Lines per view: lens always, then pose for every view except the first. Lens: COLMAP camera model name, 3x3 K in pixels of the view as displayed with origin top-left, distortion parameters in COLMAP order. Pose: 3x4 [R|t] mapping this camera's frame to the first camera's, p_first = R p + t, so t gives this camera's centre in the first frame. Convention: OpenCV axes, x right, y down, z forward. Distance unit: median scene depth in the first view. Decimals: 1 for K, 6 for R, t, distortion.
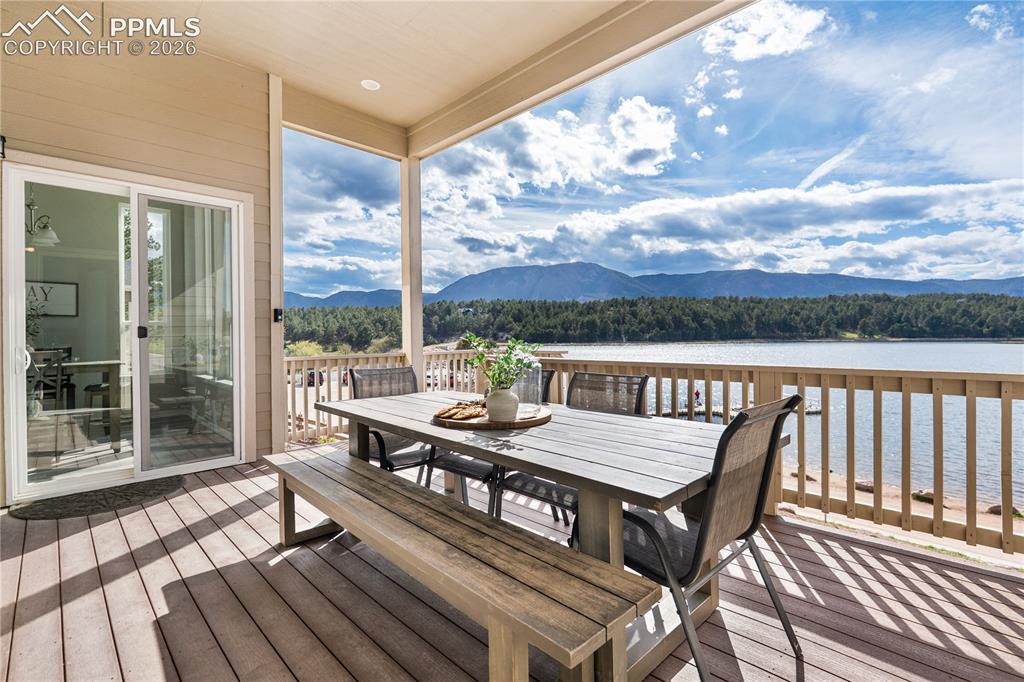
lens RADIAL K [[455.8, 0, 509.6], [0, 455.8, 341.6], [0, 0, 1]] dist [-0.002024, -0.000764]
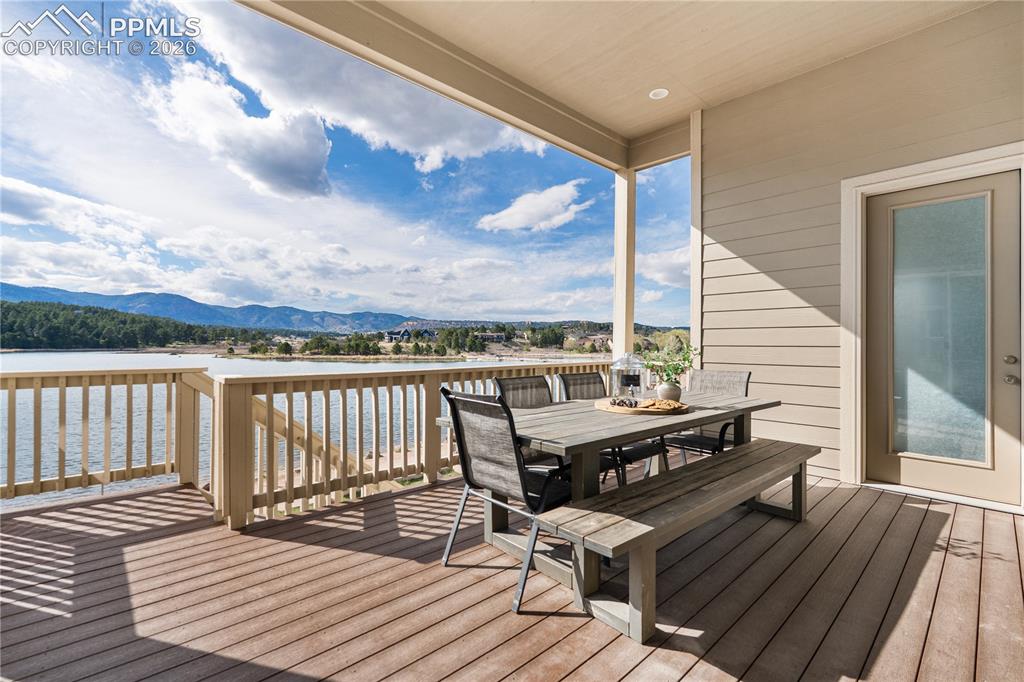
lens RADIAL K [[455.8, 0, 514.7], [0, 455.8, 347.7], [0, 0, 1]] dist [-0.002024, -0.000764]
pose [[0.024069, -0.000380, 0.999710, -0.664804], [0.010395, 0.999946, 0.000130, -0.006384], [-0.999656, 0.010389, 0.024072, 0.651218]]
